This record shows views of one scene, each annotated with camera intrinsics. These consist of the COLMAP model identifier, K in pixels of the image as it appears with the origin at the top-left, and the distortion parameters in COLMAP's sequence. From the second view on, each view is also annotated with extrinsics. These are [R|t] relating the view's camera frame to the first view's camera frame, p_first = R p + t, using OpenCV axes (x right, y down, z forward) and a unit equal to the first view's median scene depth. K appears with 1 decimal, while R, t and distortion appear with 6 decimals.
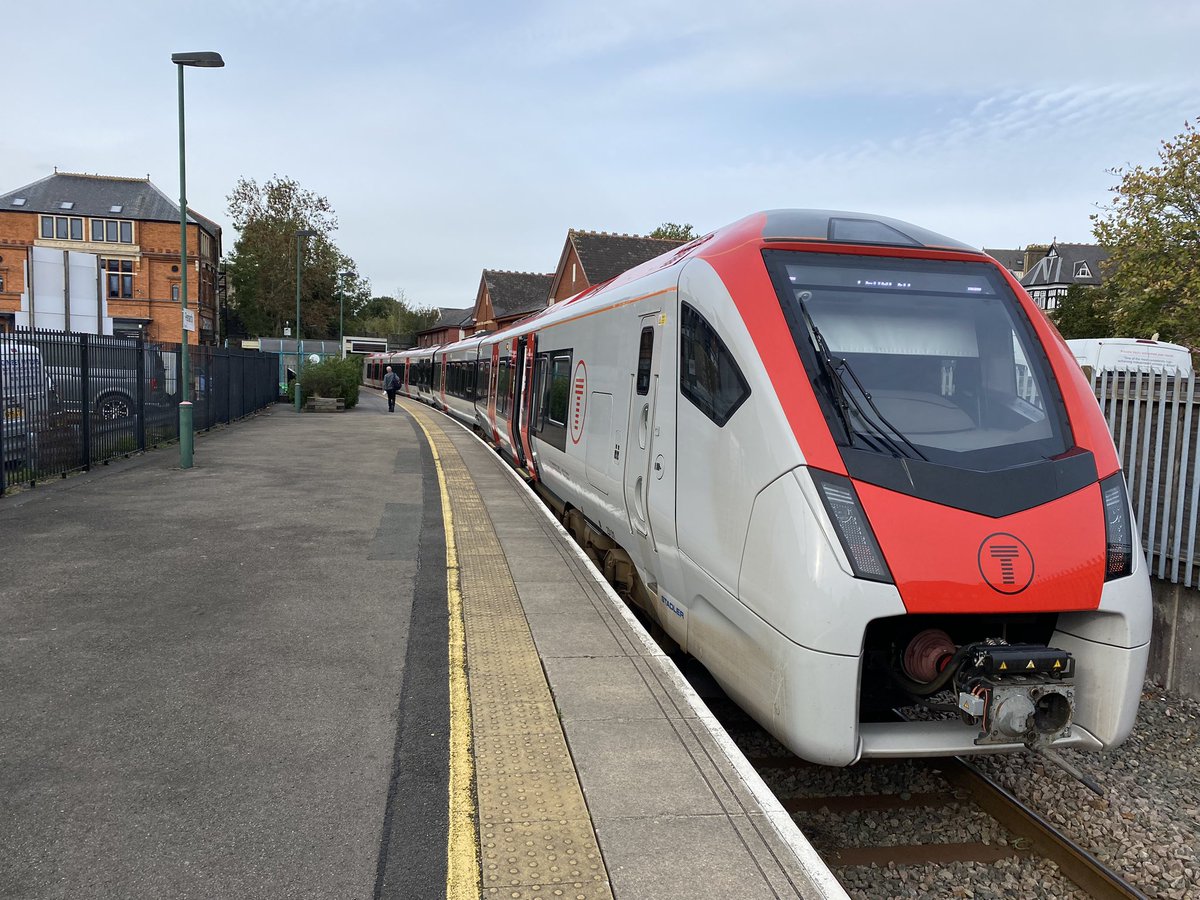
lens RADIAL K [[924.2, 0, 600.0], [0, 924.2, 450.0], [0, 0, 1]] dist [0.009512, 0.000734]
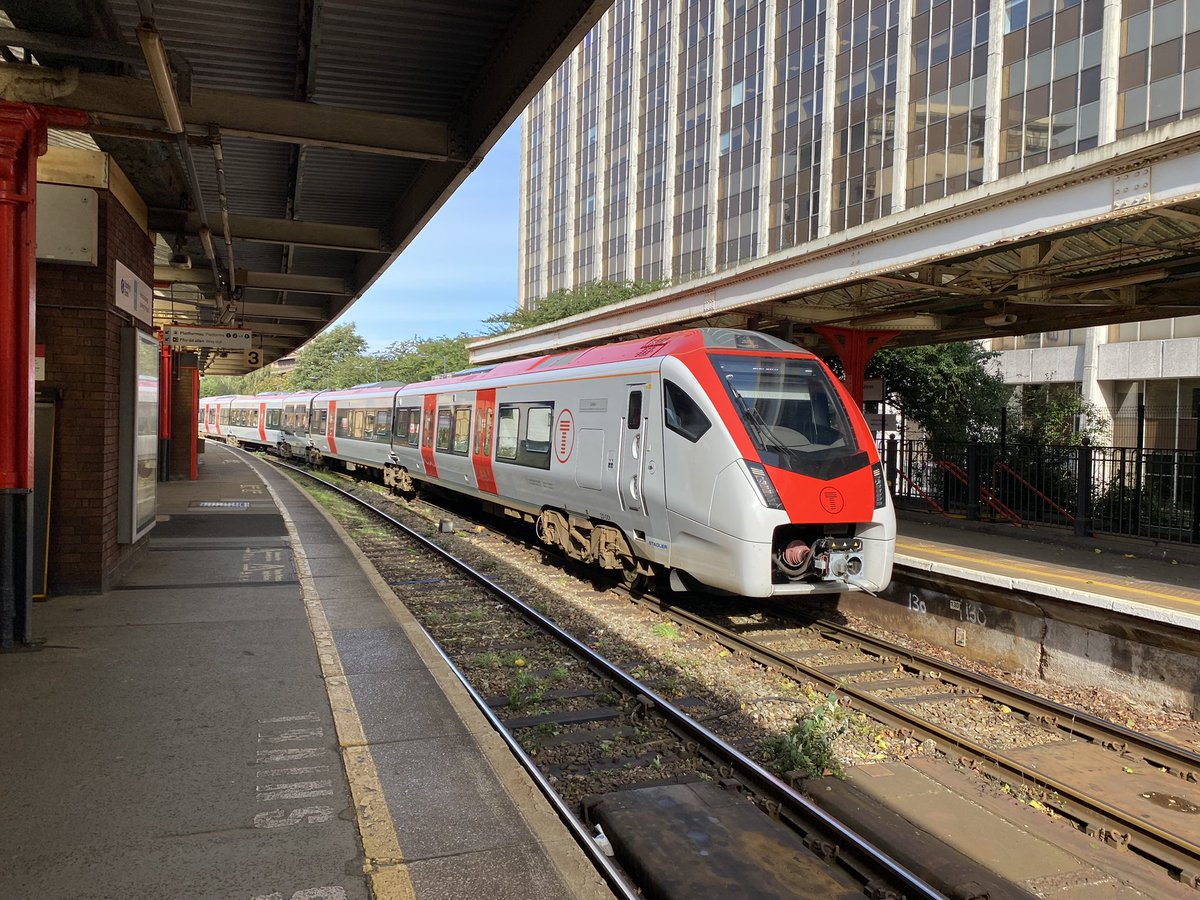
lens RADIAL K [[924.2, 0, 600.0], [0, 924.2, 450.0], [0, 0, 1]] dist [0.009512, 0.000734]
pose [[0.980404, -0.012754, 0.196582, -0.496735], [0.022150, 0.998711, -0.045672, 0.081201], [-0.195747, 0.049131, 0.979423, -0.977515]]
